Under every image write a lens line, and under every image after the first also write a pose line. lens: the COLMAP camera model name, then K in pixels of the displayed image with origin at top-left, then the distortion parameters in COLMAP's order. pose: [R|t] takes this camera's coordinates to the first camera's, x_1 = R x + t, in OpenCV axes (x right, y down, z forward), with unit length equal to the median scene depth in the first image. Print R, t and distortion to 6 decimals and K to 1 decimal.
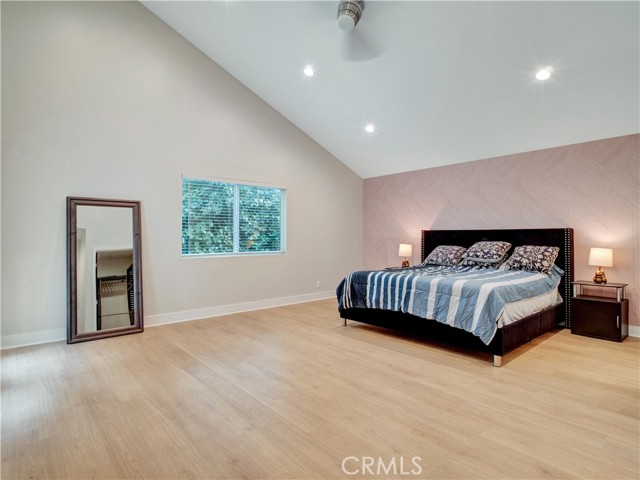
lens RADIAL K [[354.1, 0, 320.8], [0, 354.1, 235.7], [0, 0, 1]] dist [0.027410, -0.000700]
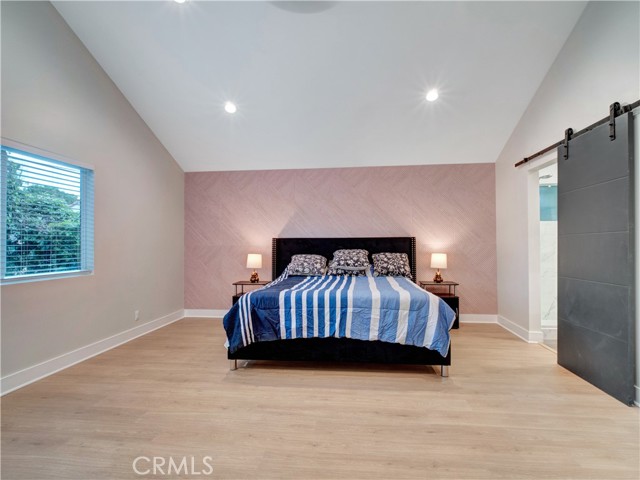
lens RADIAL K [[347.4, 0, 317.7], [0, 347.4, 239.1], [0, 0, 1]] dist [-0.003275, -0.001988]
pose [[0.743237, 0.006704, 0.668995, -0.297248], [0.004592, 0.999875, -0.015122, 0.001624], [-0.669013, 0.014311, 0.743113, 0.386810]]
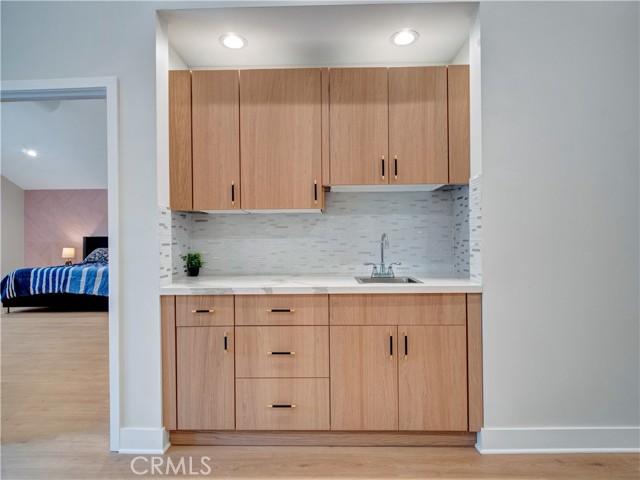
lens RADIAL K [[347.4, 0, 317.7], [0, 347.4, 239.1], [0, 0, 1]] dist [-0.003275, -0.001988]
pose [[0.674418, -0.003711, 0.738340, -0.101453], [0.007376, 0.999971, -0.001712, 0.002329], [-0.738313, 0.006600, 0.674426, -0.674576]]
